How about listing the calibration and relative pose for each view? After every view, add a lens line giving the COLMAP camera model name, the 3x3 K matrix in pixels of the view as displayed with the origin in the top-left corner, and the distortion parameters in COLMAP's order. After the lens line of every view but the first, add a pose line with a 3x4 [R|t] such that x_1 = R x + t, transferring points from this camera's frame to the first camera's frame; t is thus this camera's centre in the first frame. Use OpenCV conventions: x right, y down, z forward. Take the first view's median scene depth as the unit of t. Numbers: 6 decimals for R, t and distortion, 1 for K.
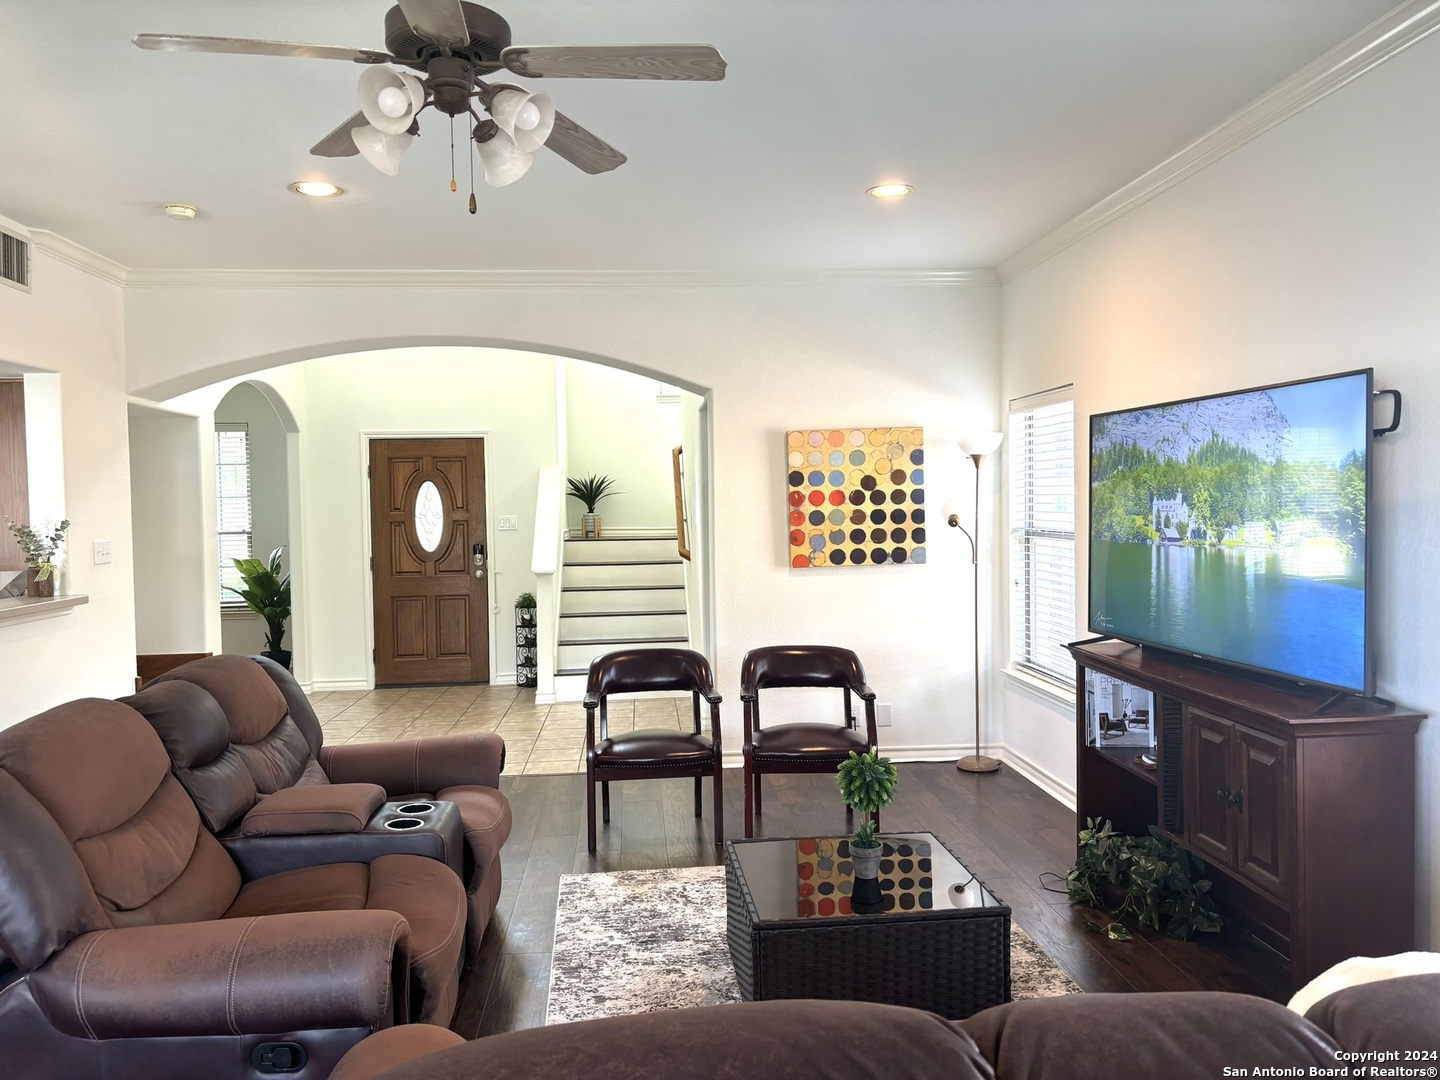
lens RADIAL K [[1084.1, 0, 721.8], [0, 1084.1, 538.9], [0, 0, 1]] dist [0.040668, -0.053353]
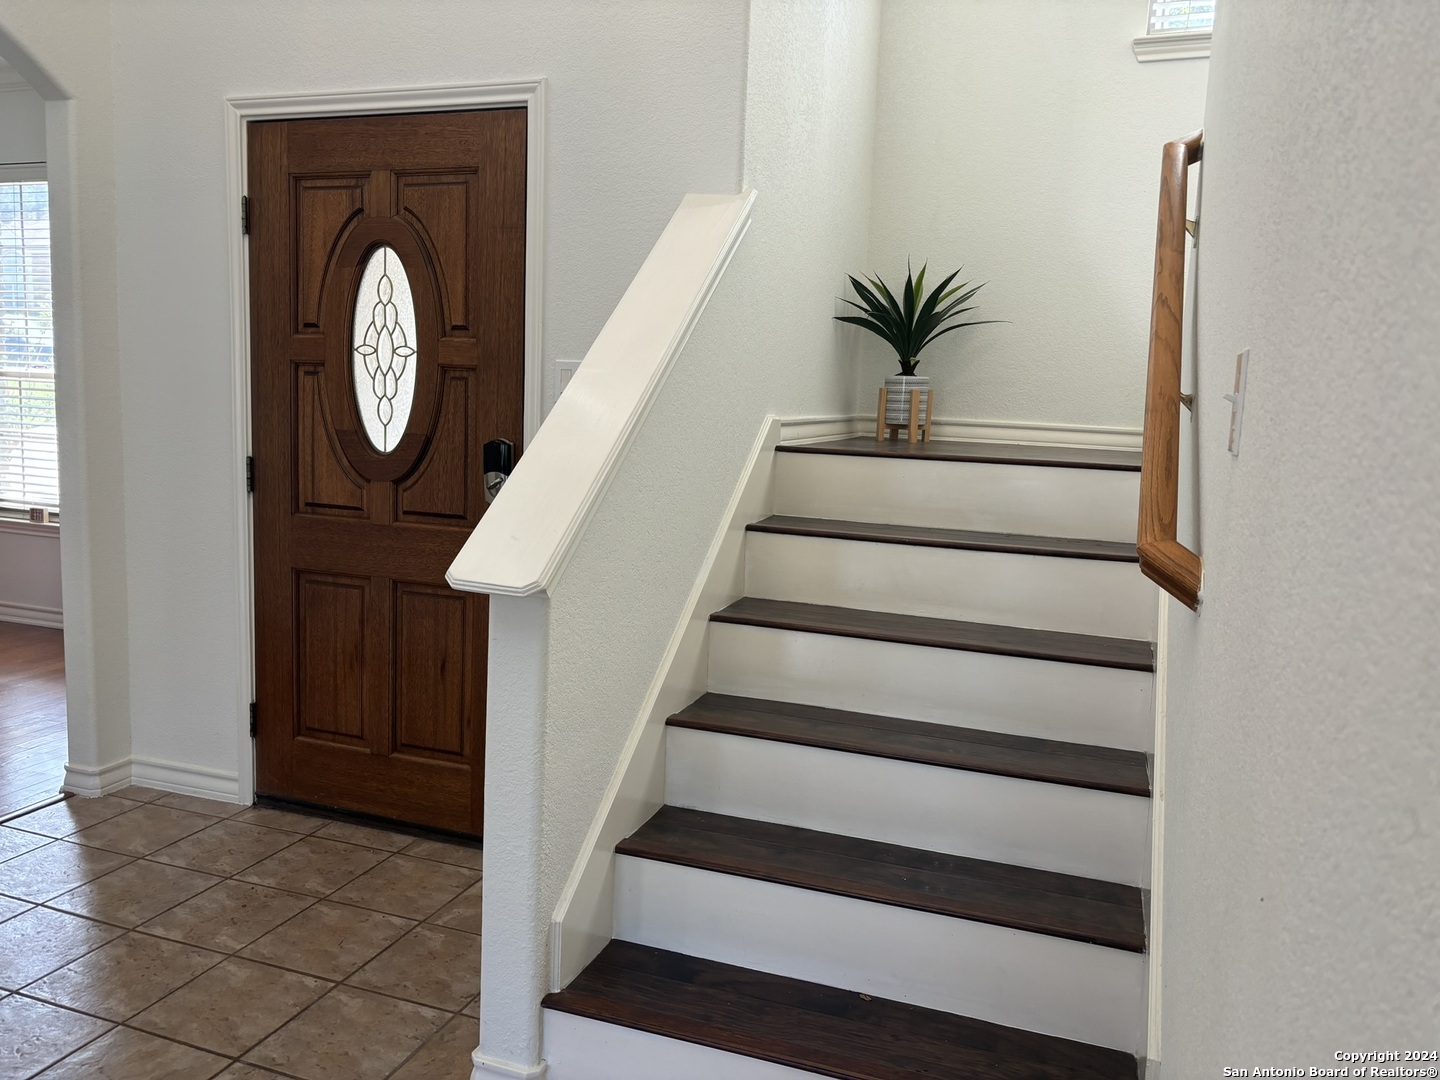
lens RADIAL K [[1084.1, 0, 729.1], [0, 1084.1, 533.2], [0, 0, 1]] dist [0.040668, -0.053353]
pose [[0.909218, 0.099172, -0.404337, -0.024981], [-0.064273, 0.993007, 0.099027, -0.004158], [0.411330, -0.064049, 0.909233, 0.727950]]
